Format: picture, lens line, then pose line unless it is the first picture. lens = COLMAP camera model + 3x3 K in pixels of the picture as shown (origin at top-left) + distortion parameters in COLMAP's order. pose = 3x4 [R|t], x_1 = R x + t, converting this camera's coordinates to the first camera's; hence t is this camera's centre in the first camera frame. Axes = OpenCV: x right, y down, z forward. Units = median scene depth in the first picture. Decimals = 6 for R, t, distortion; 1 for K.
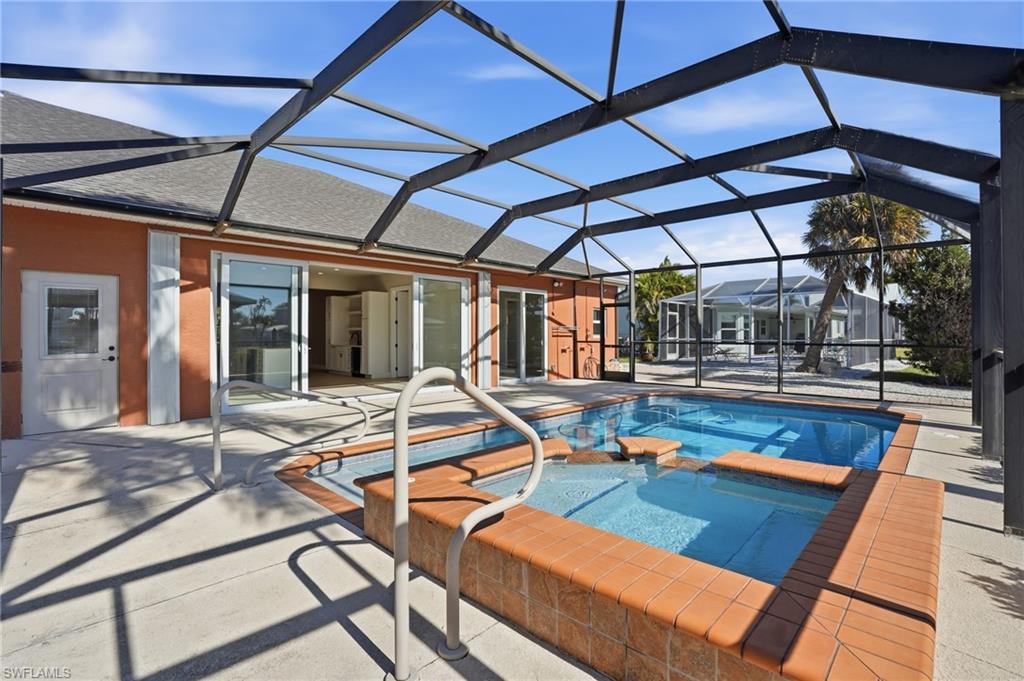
lens RADIAL K [[485.2, 0, 512.0], [0, 485.2, 340.5], [0, 0, 1]] dist [-0.020865, 0.000340]
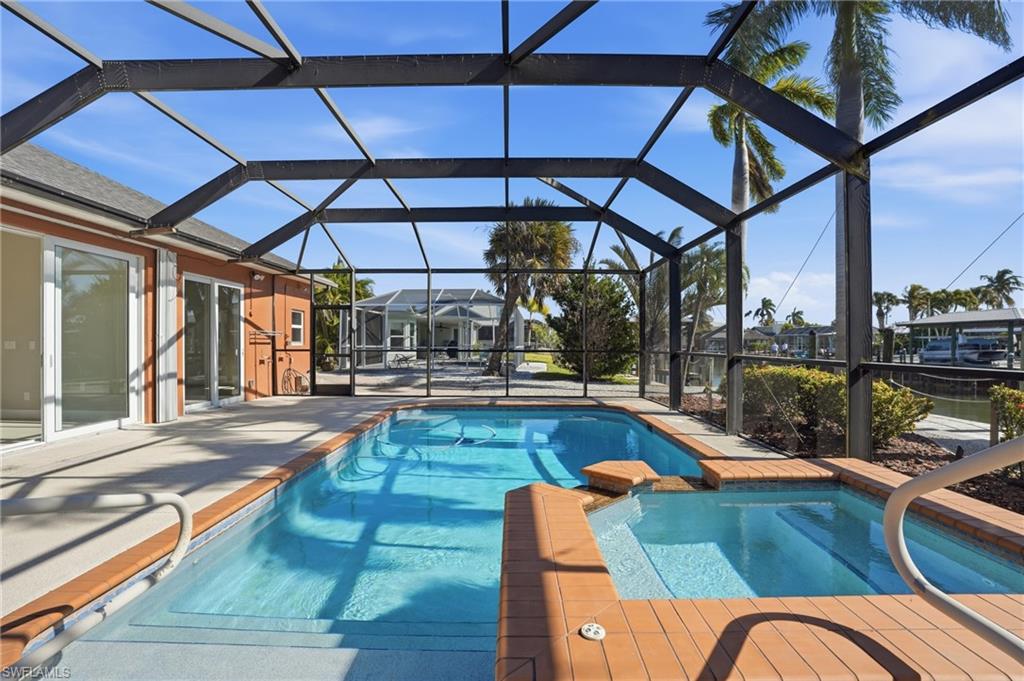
lens RADIAL K [[491.6, 0, 507.8], [0, 491.6, 361.4], [0, 0, 1]] dist [0.000856, 0.001007]
pose [[0.746943, -0.023569, 0.664470, -0.143022], [0.004110, 0.999516, 0.030833, -0.003440], [-0.664876, -0.020300, 0.746678, 0.147114]]
